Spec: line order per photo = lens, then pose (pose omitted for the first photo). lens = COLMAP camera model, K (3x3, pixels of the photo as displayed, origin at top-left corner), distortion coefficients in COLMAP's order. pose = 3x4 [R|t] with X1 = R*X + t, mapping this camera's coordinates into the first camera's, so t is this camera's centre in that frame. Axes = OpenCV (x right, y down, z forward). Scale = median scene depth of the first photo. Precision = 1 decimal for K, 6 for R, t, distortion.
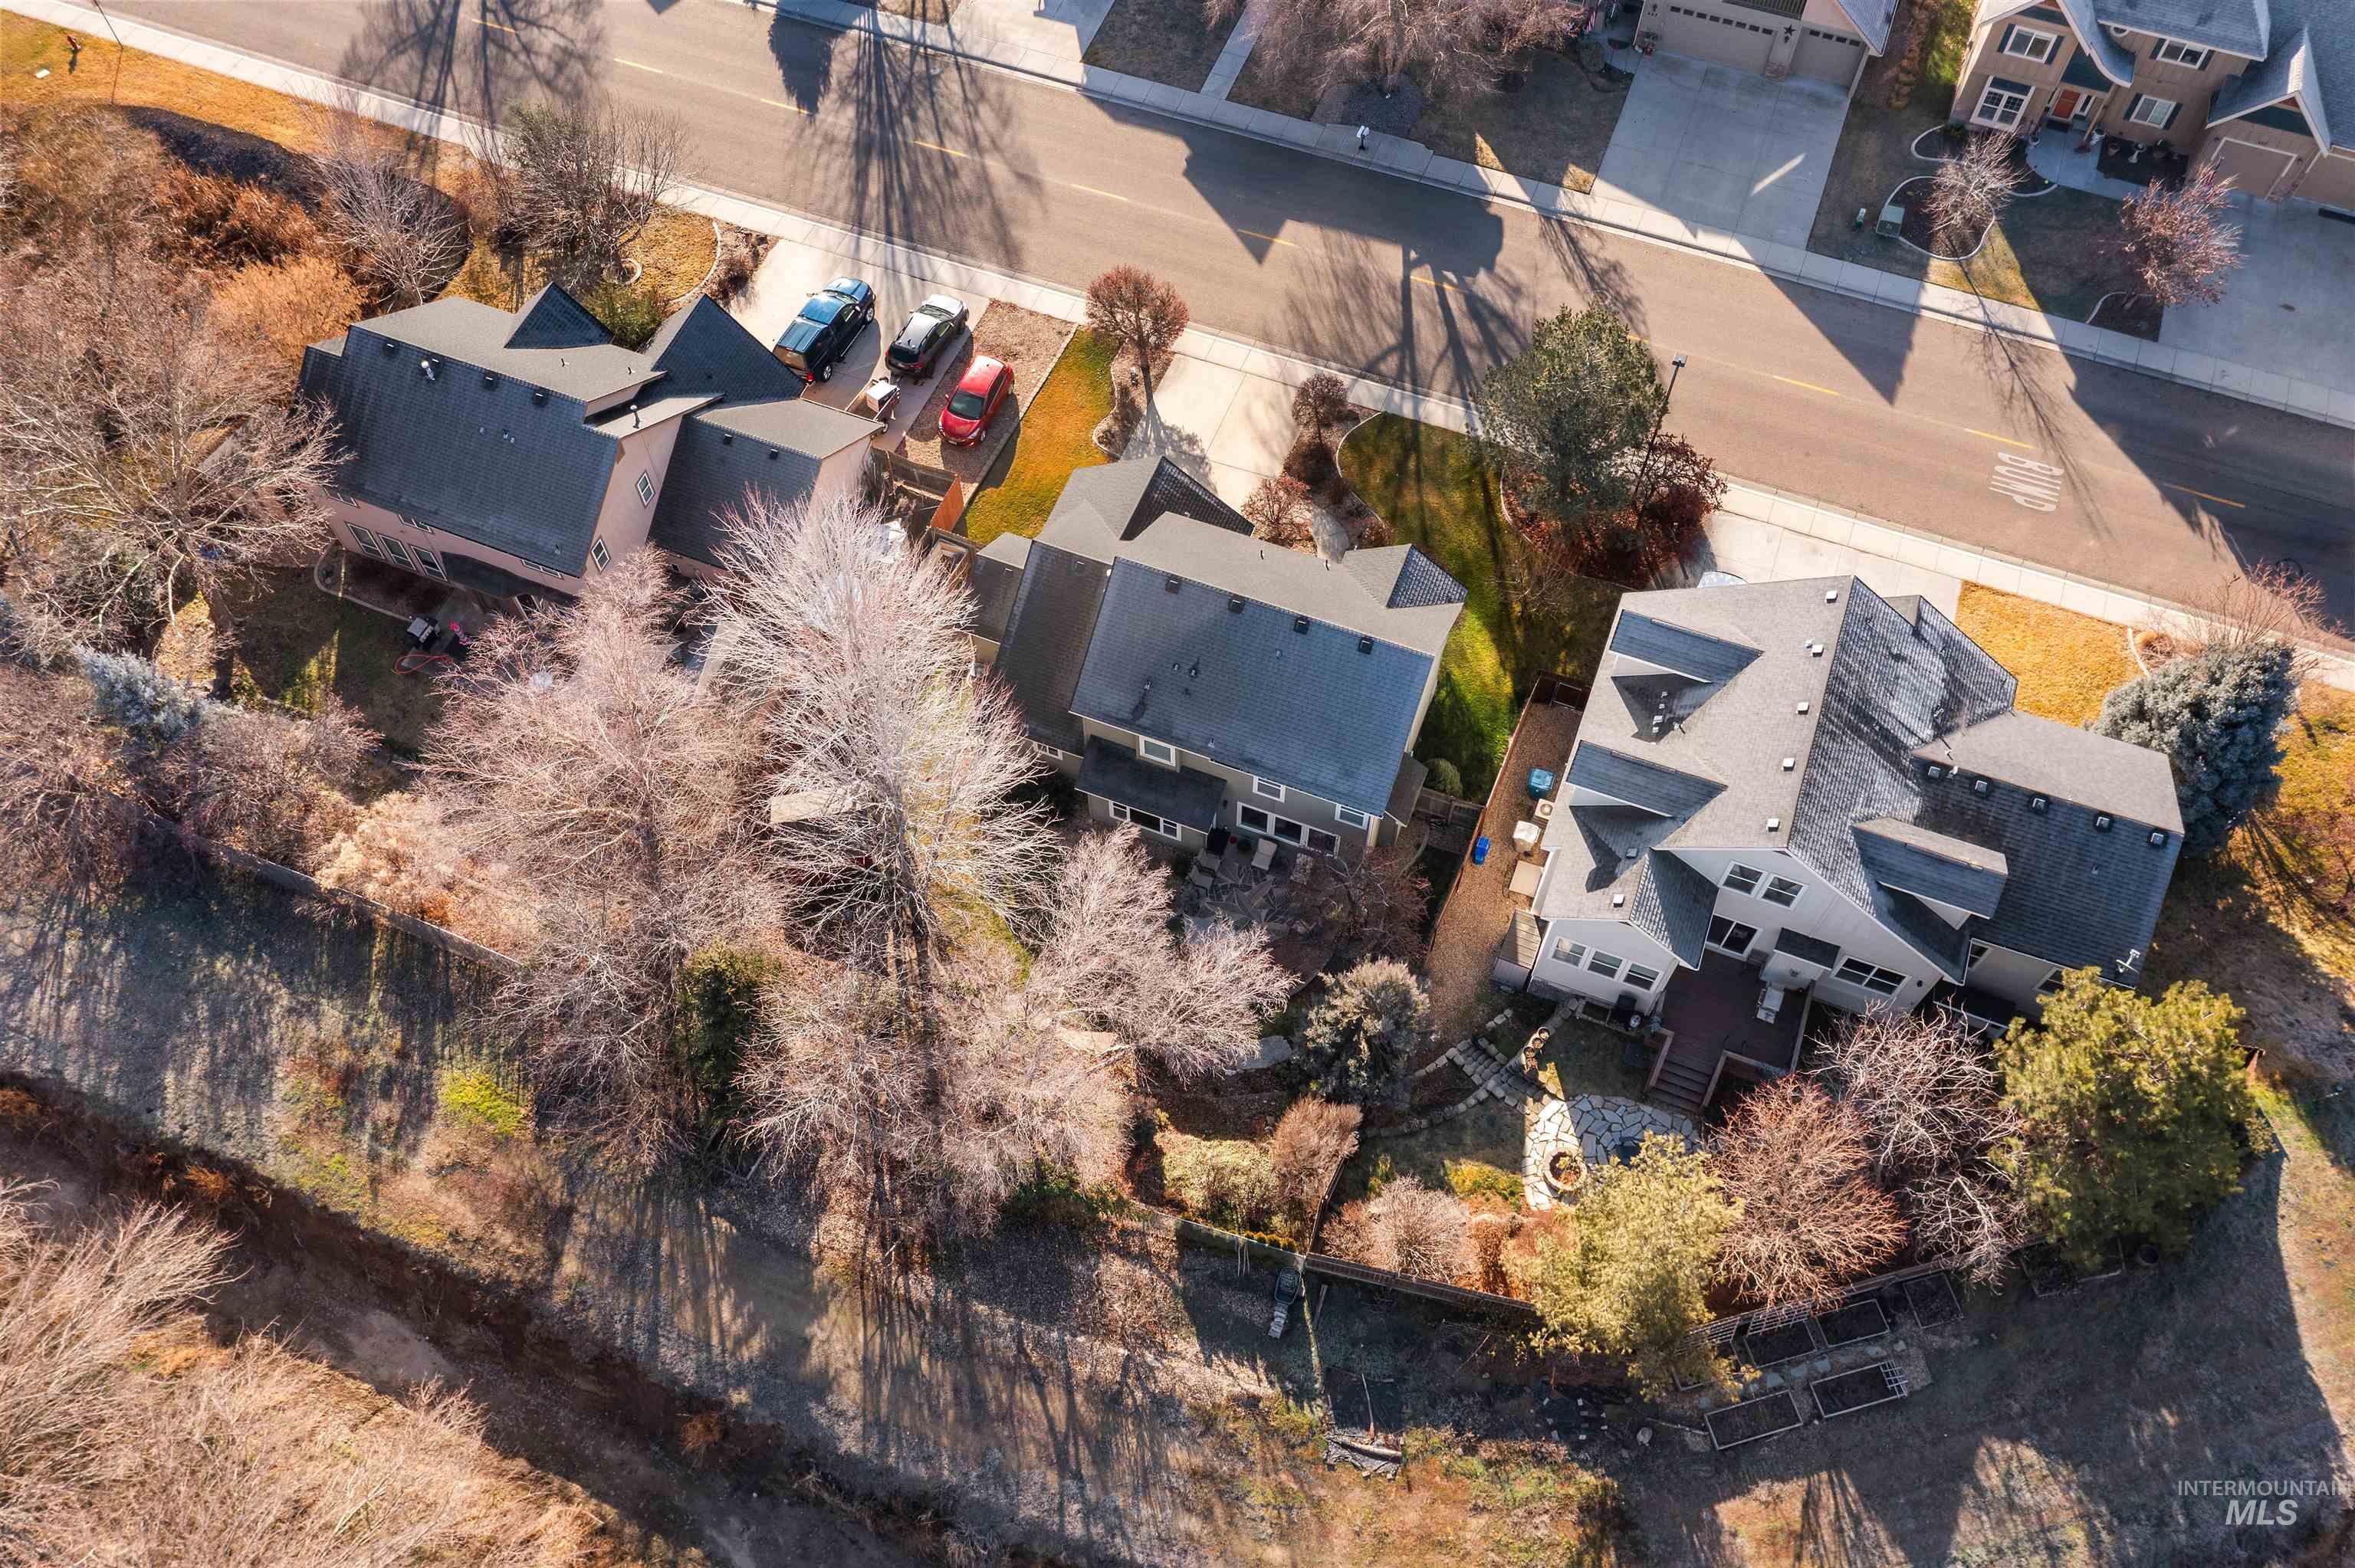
lens RADIAL K [[1839.6, 0, 1178.8], [0, 1839.6, 766.9], [0, 0, 1]] dist [-0.019035, 0.005710]
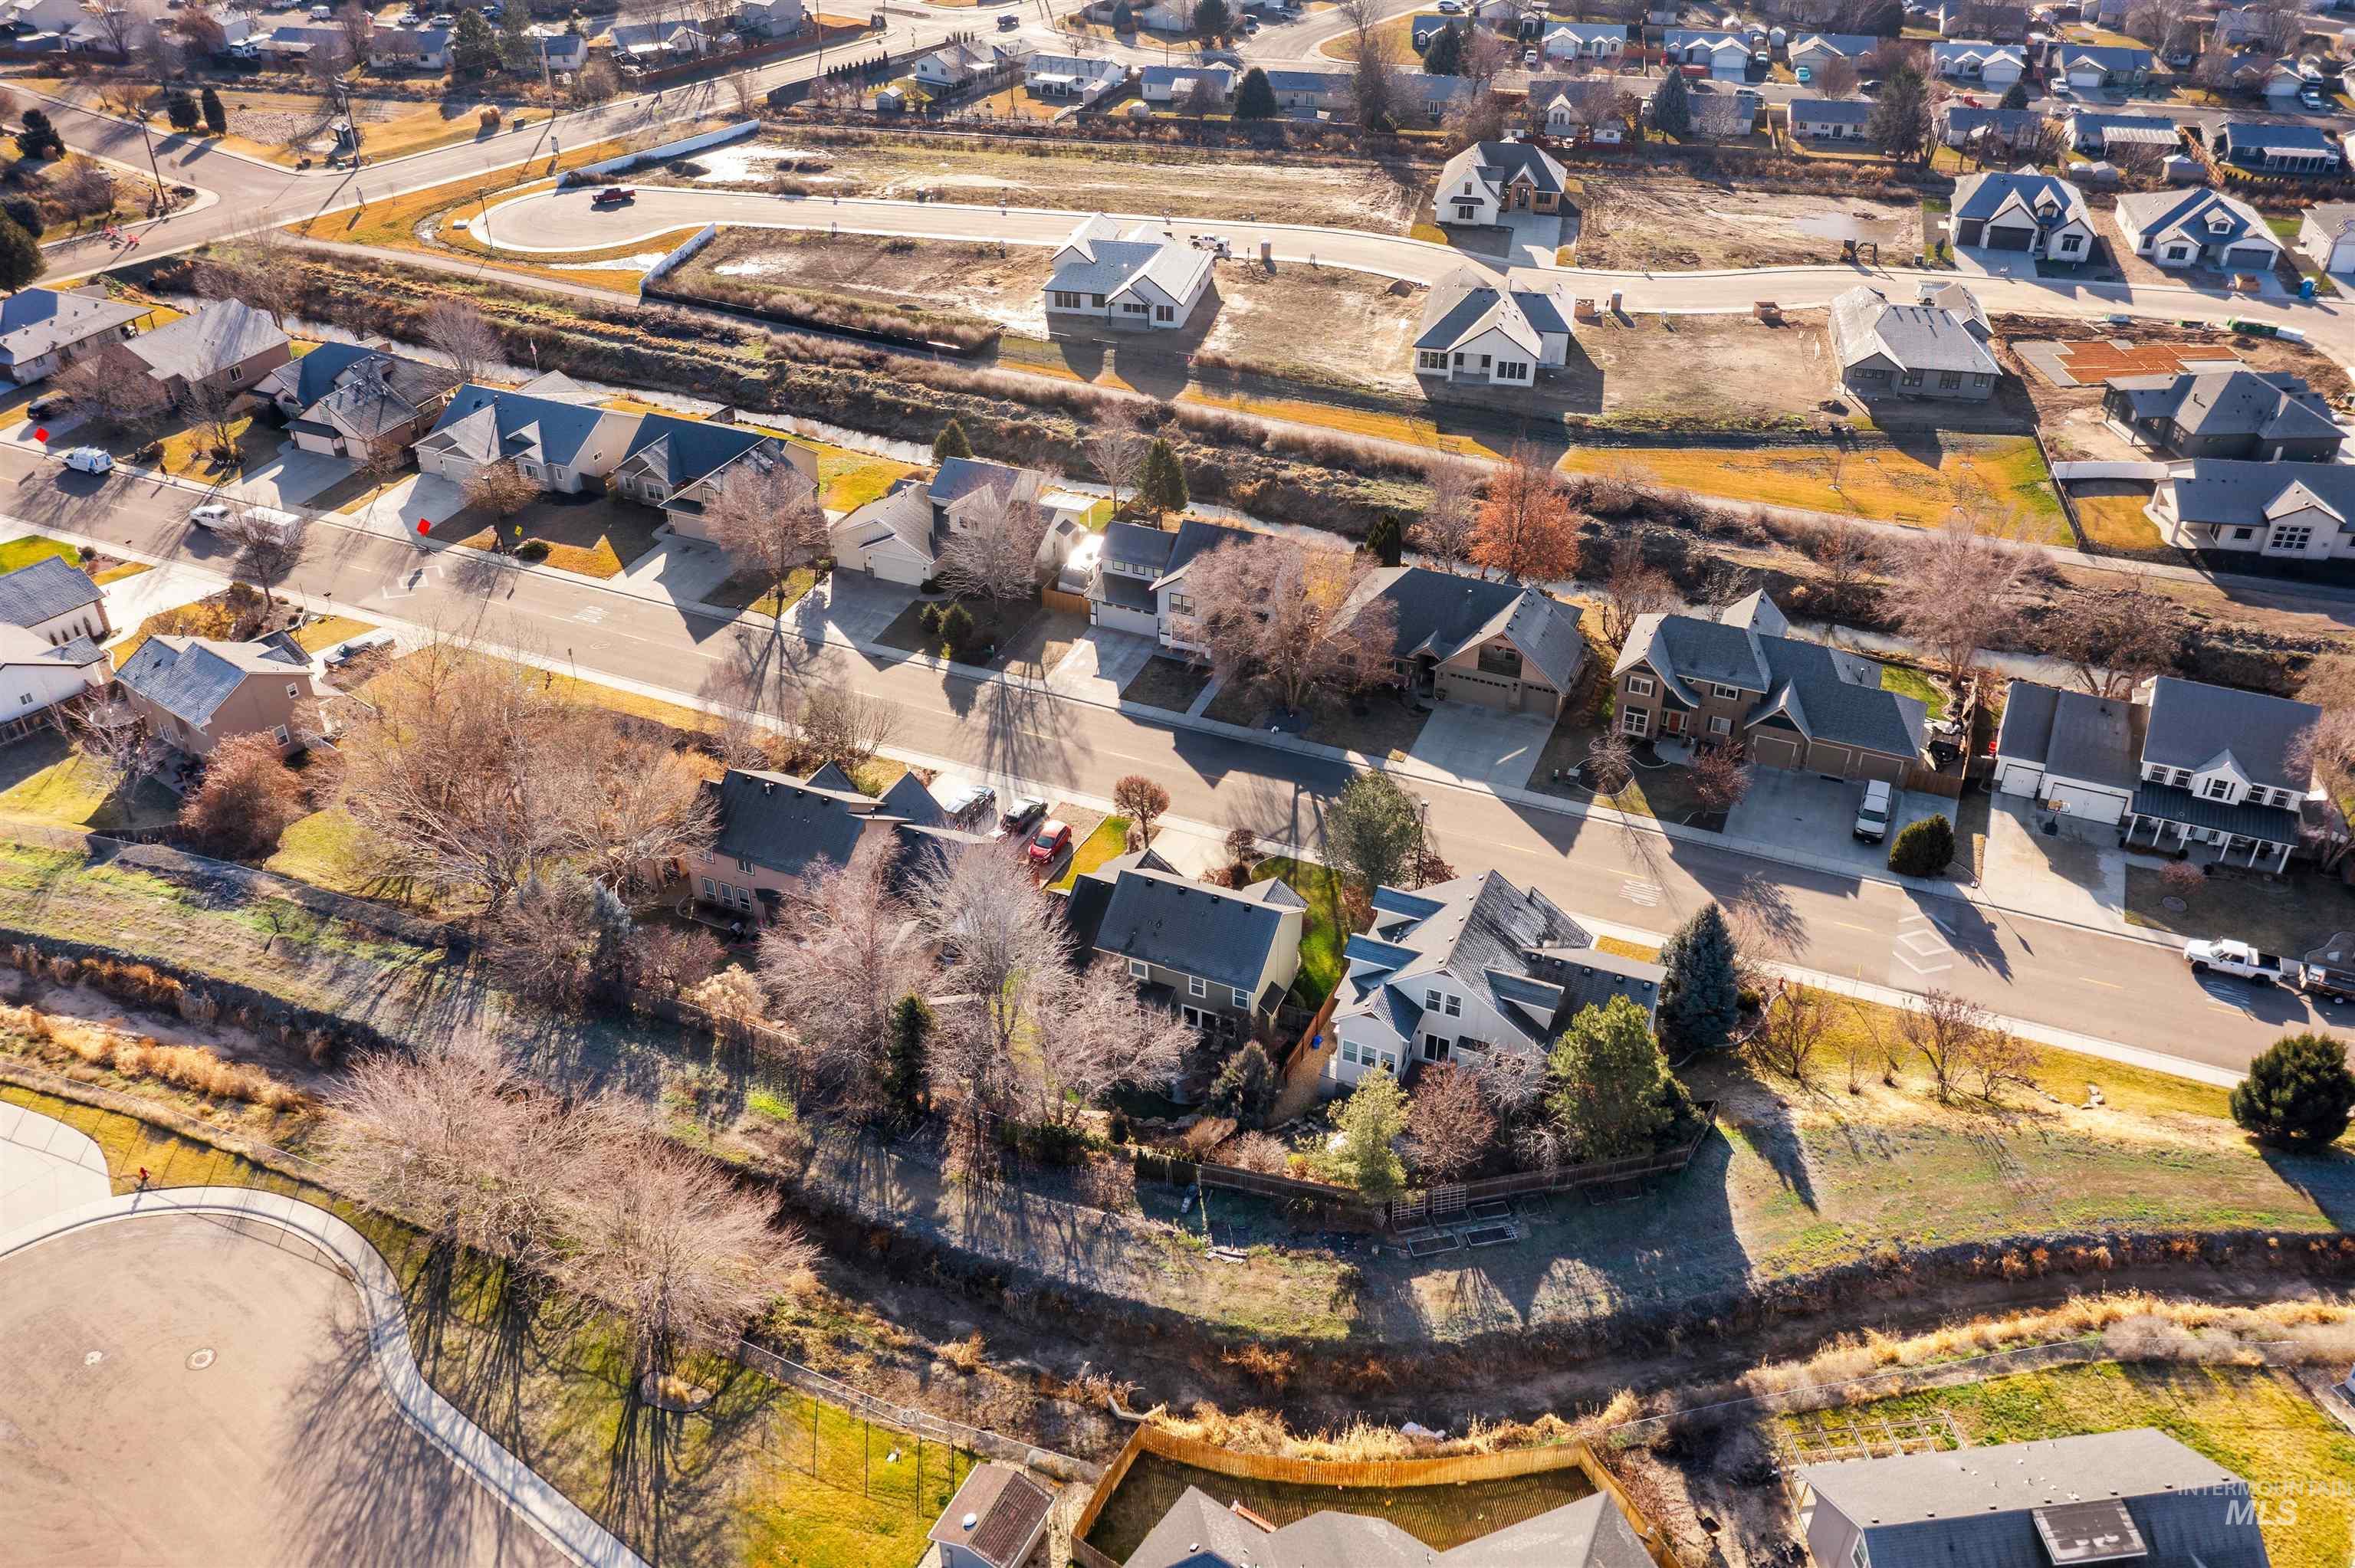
lens RADIAL K [[1839.6, 0, 1180.1], [0, 1839.6, 789.5], [0, 0, 1]] dist [-0.019035, 0.005710]
pose [[0.999374, 0.023294, -0.026612, 0.080717], [-0.032557, 0.899868, -0.434945, 0.674564], [0.013816, 0.435539, 0.900064, -0.804826]]
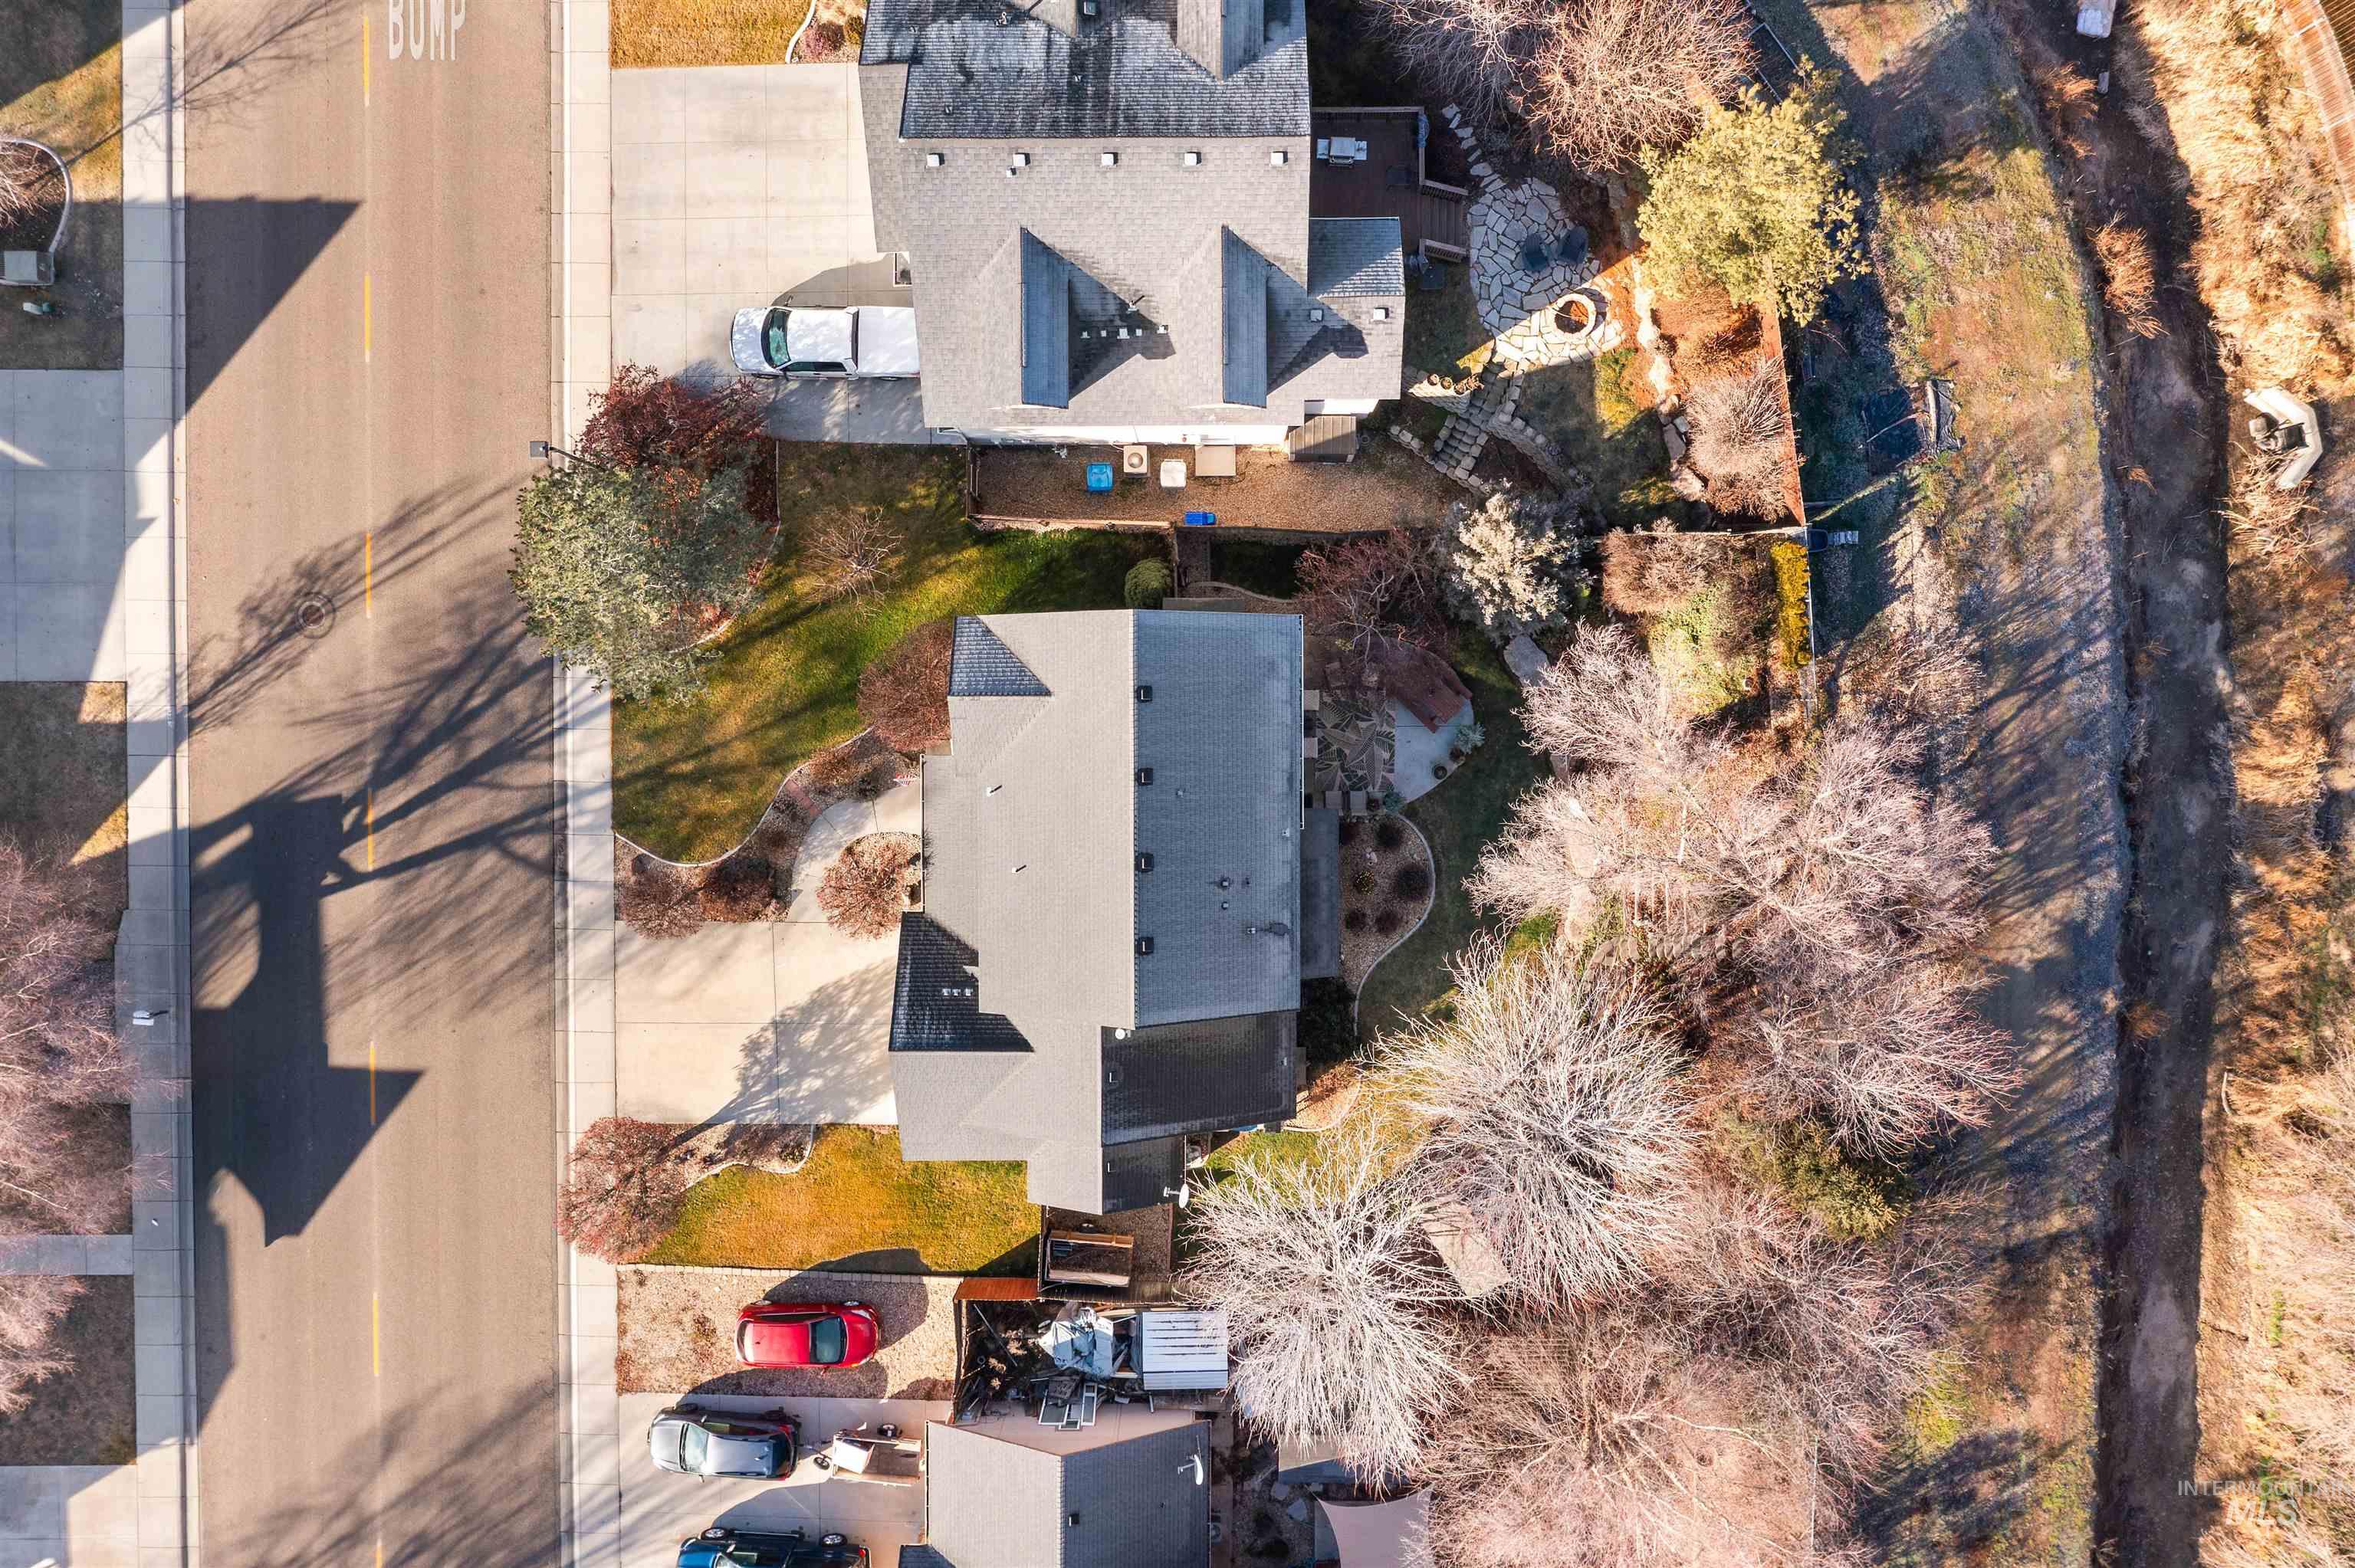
lens RADIAL K [[1839.6, 0, 1174.1], [0, 1839.6, 777.5], [0, 0, 1]] dist [-0.019035, 0.005710]
pose [[-0.366464, -0.930408, -0.006661, 0.066749], [0.803470, -0.320061, 0.501993, -0.490220], [-0.469190, 0.178610, 0.864846, 0.302169]]
